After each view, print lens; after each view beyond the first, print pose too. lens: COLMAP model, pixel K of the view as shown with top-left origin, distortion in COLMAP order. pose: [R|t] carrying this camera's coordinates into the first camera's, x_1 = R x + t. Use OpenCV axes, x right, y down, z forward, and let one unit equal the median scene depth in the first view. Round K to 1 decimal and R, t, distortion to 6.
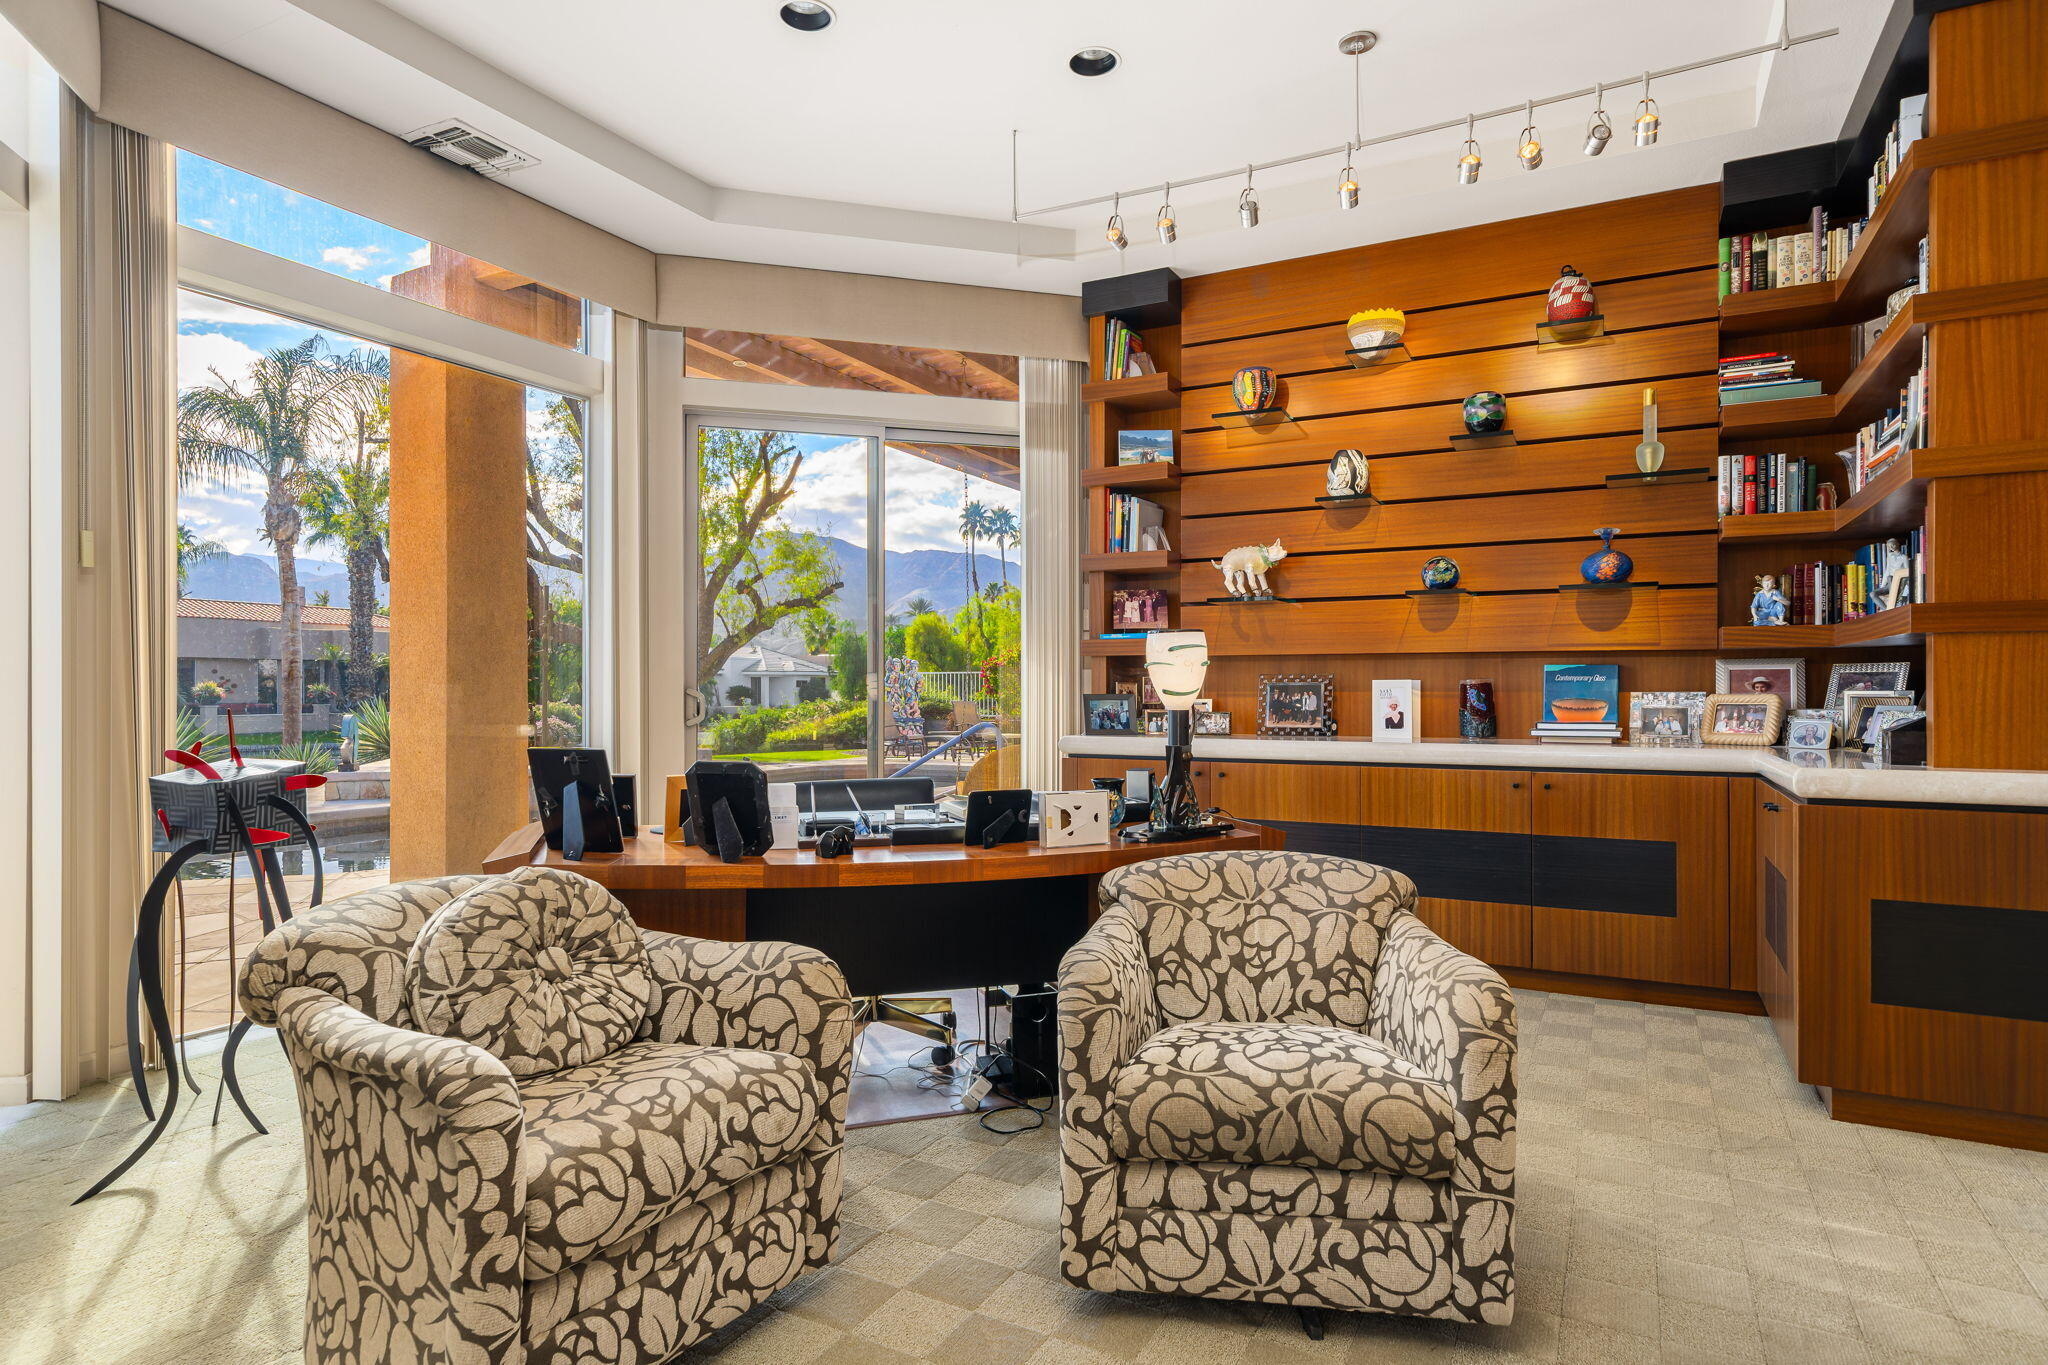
lens RADIAL K [[1132.6, 0, 1022.1], [0, 1132.6, 692.4], [0, 0, 1]] dist [0.001145, 0.000023]
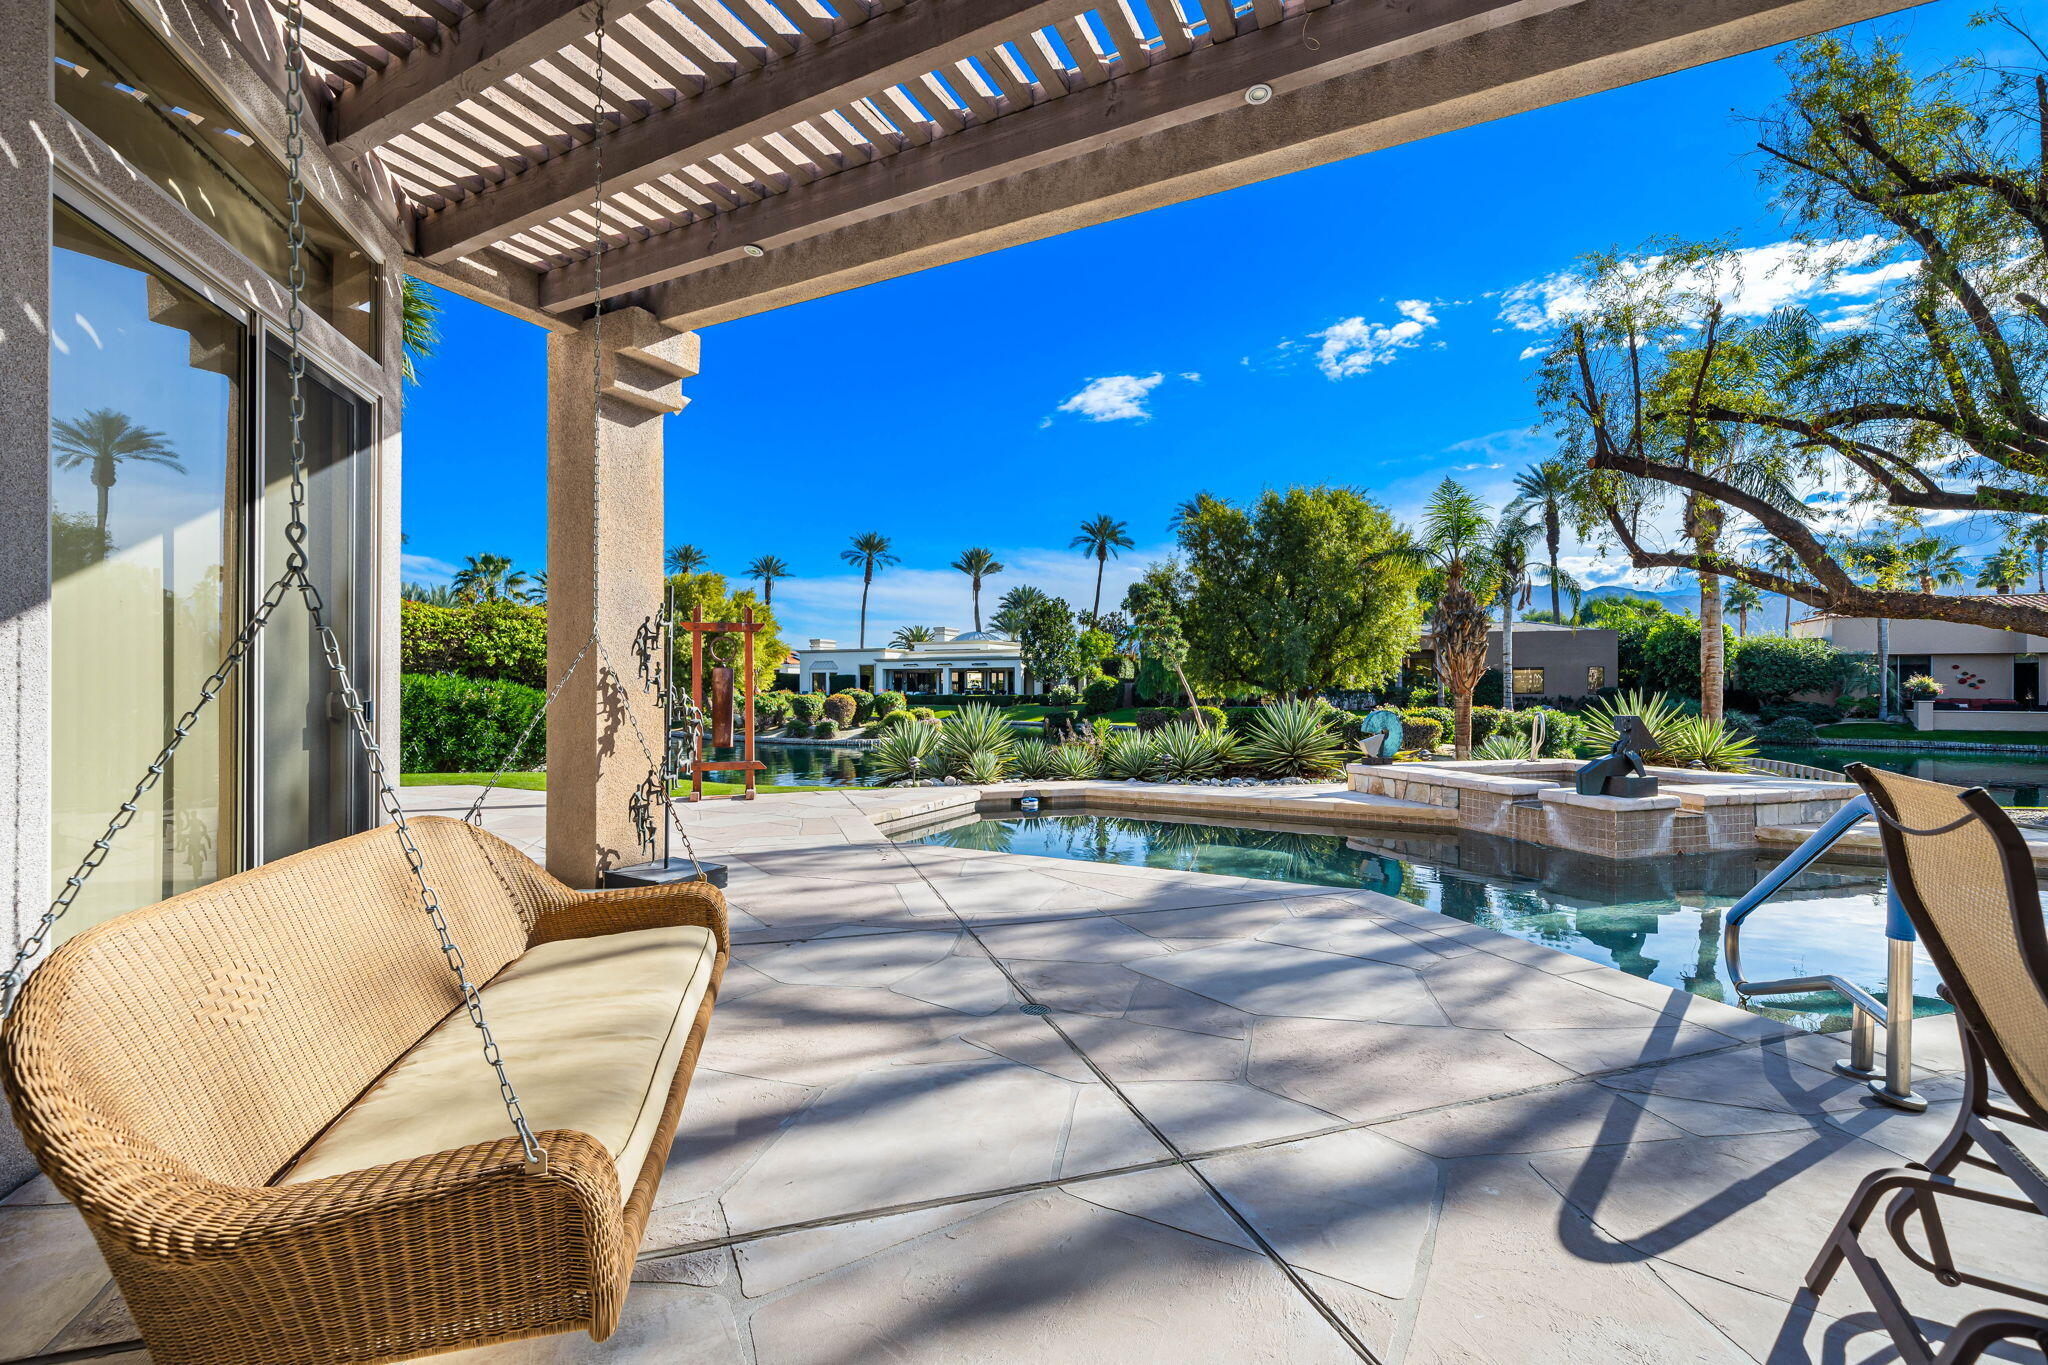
lens RADIAL K [[846.5, 0, 1009.0], [0, 846.5, 681.6], [0, 0, 1]] dist [0.002512, -0.000426]
pose [[-0.001311, -0.001681, -0.999998, 0.039613], [-0.004190, 0.999990, -0.001676, -0.000756], [0.999990, 0.004188, -0.001318, 0.158907]]
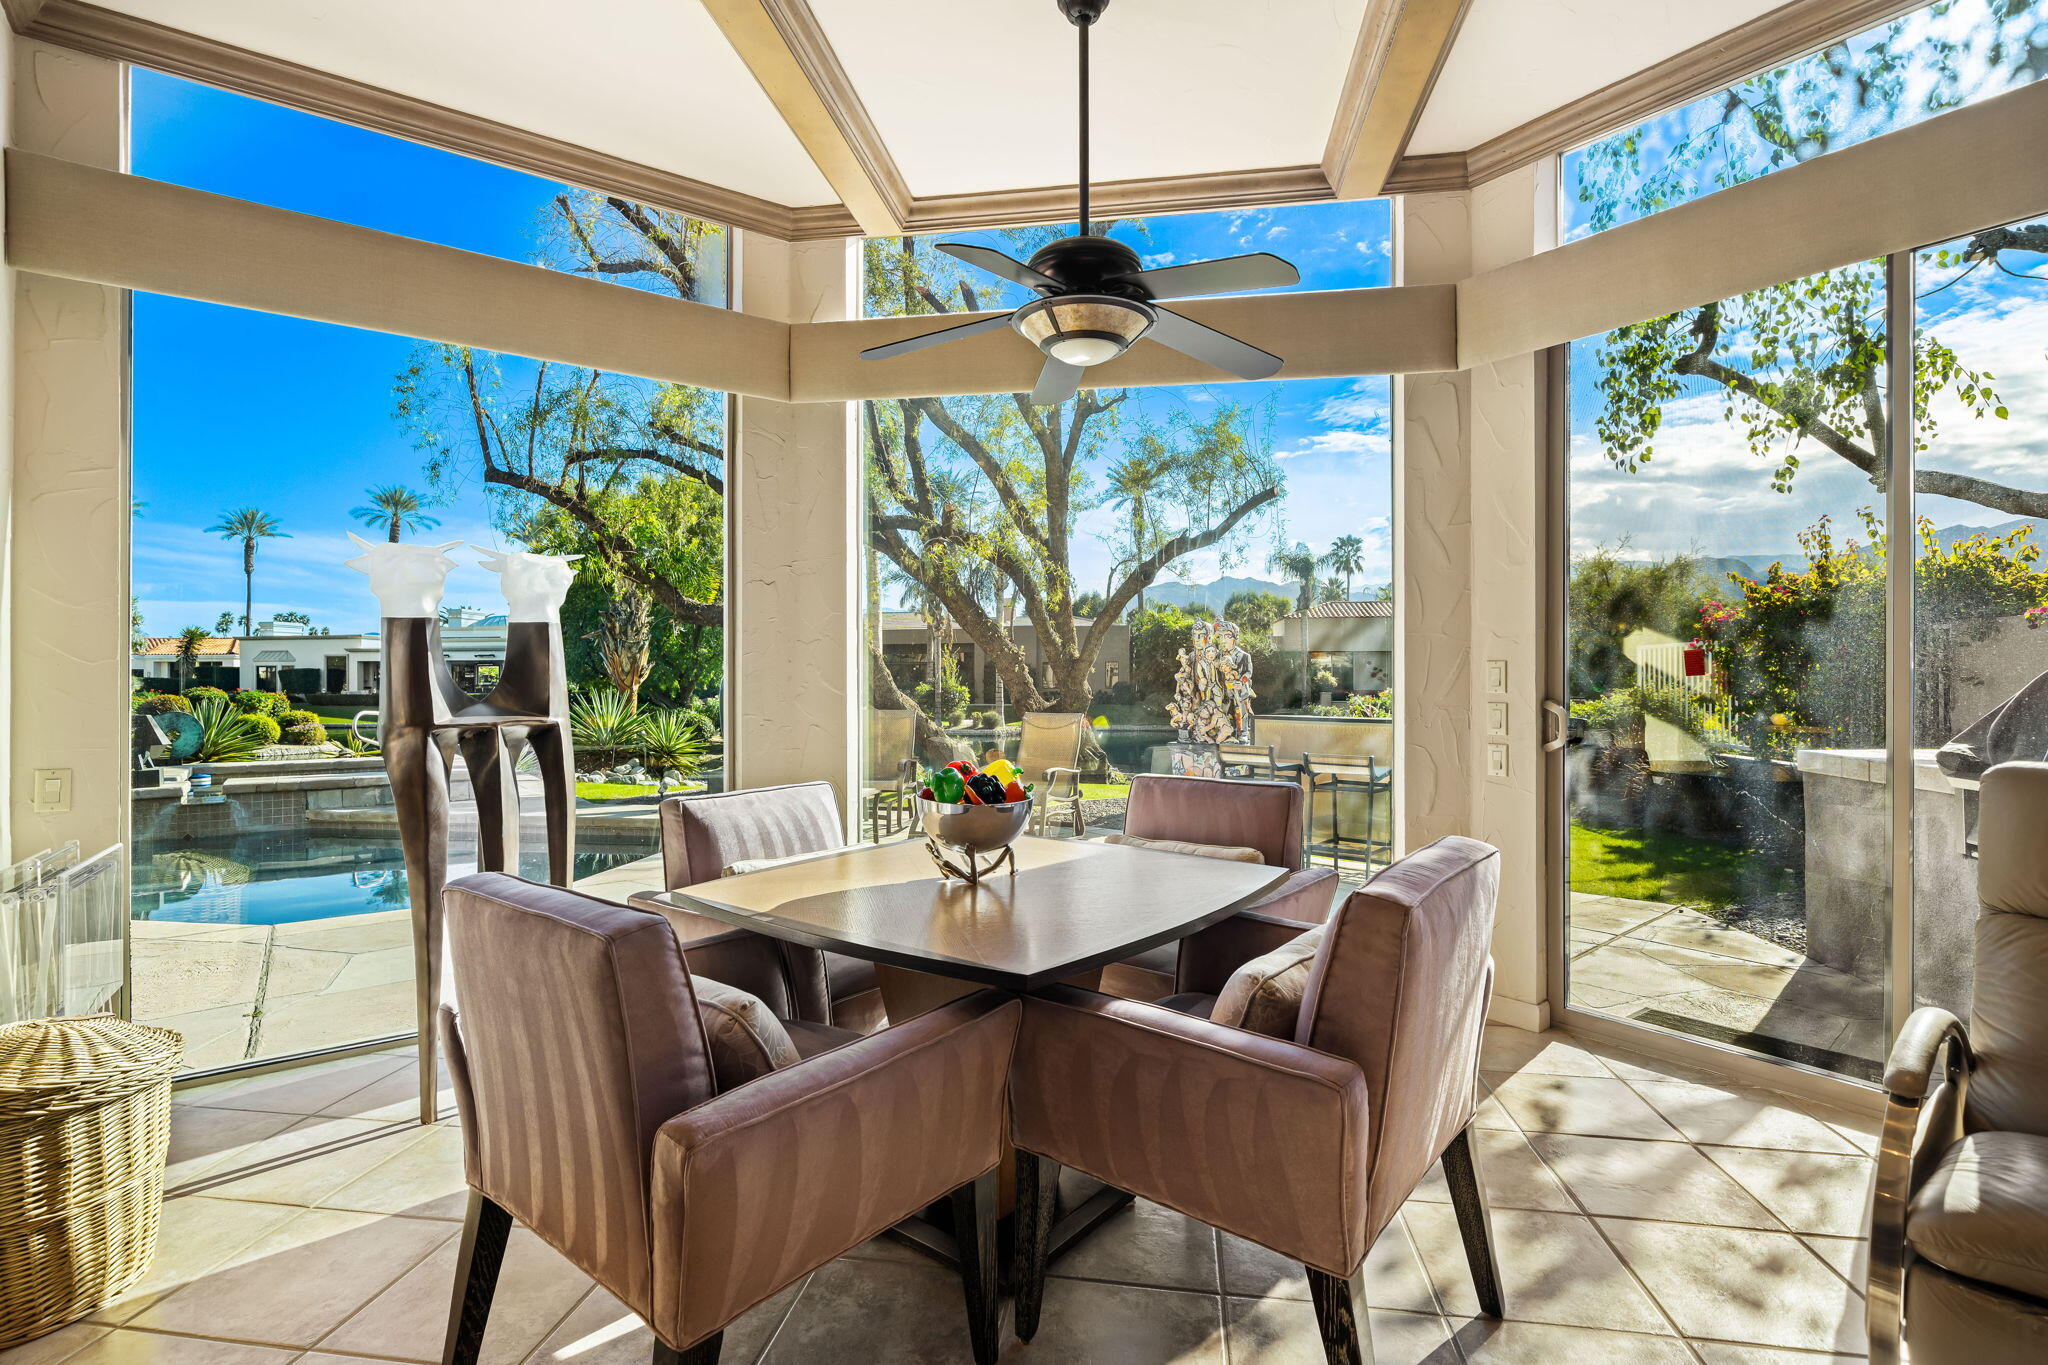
lens RADIAL K [[974.9, 0, 1014.5], [0, 974.9, 689.6], [0, 0, 1]] dist [0.003095, 0.001071]
pose [[0.321674, 0.011867, -0.946776, 0.110927], [-0.001480, 0.999927, 0.012030, -0.002685], [0.946849, -0.002468, 0.321668, 0.332945]]
